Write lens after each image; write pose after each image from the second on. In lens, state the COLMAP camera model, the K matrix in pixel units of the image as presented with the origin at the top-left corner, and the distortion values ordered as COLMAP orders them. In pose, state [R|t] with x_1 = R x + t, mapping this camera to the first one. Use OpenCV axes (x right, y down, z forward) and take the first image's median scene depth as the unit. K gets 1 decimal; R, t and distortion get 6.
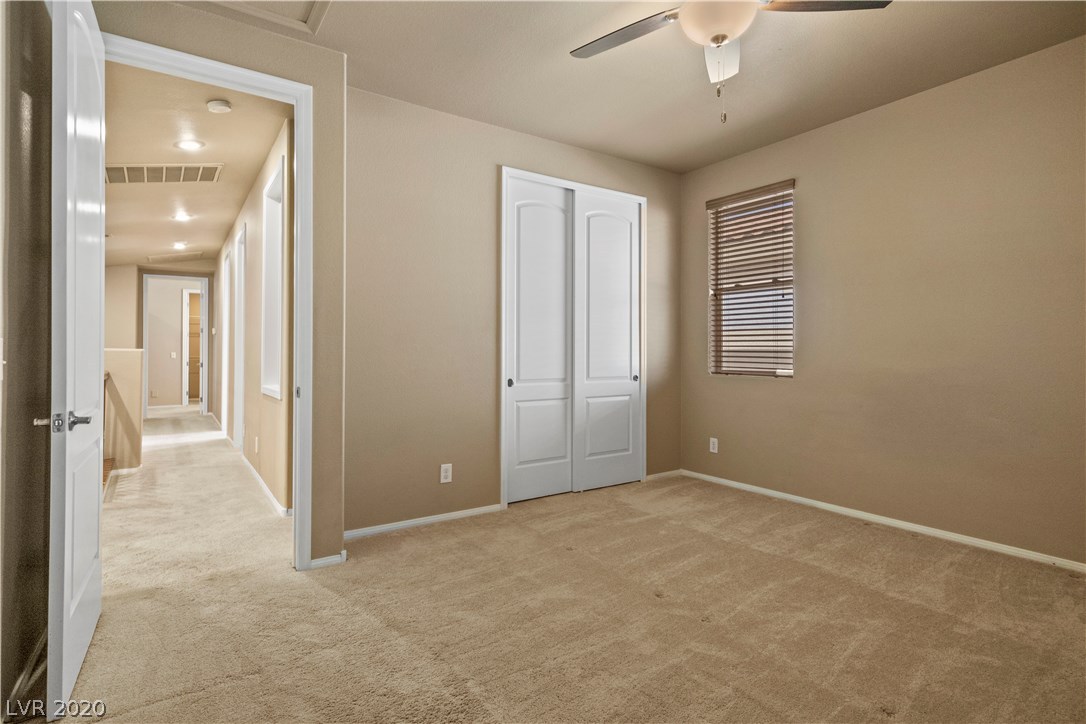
lens RADIAL K [[541.3, 0, 547.2], [0, 541.3, 354.1], [0, 0, 1]] dist [-0.004510, -0.001166]
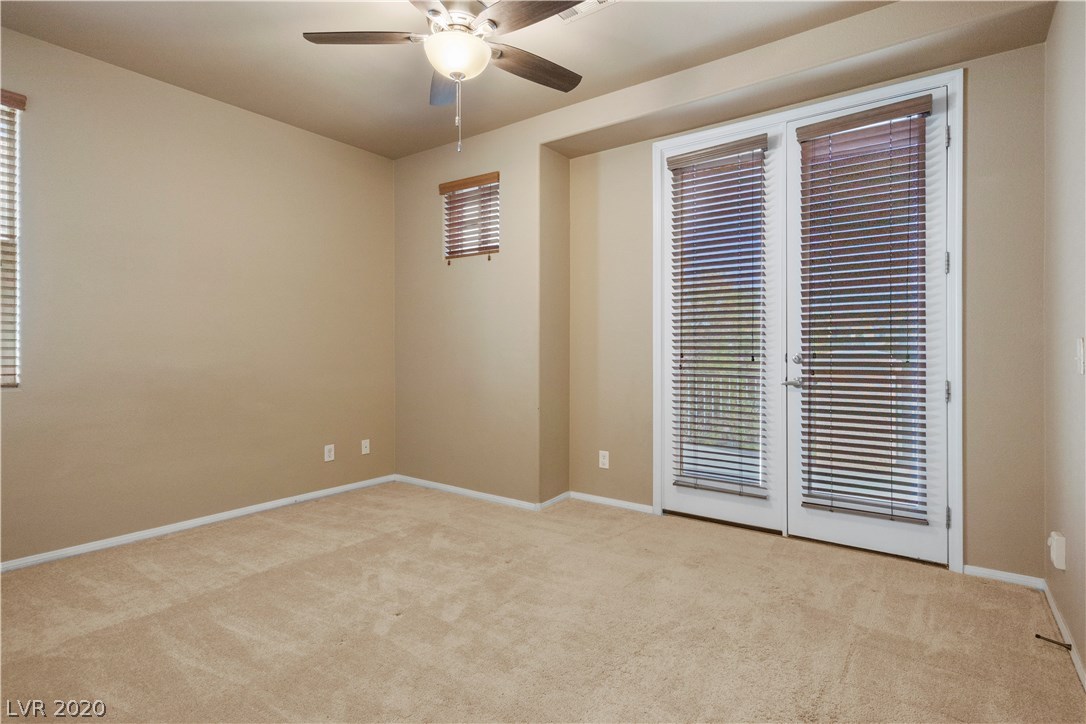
lens RADIAL K [[541.3, 0, 547.2], [0, 541.3, 354.1], [0, 0, 1]] dist [-0.004510, -0.001166]
pose [[-0.323521, -0.013330, 0.946127, -0.410522], [0.006869, 0.999841, 0.016436, -0.008211], [-0.946196, 0.011816, -0.323378, 0.572395]]
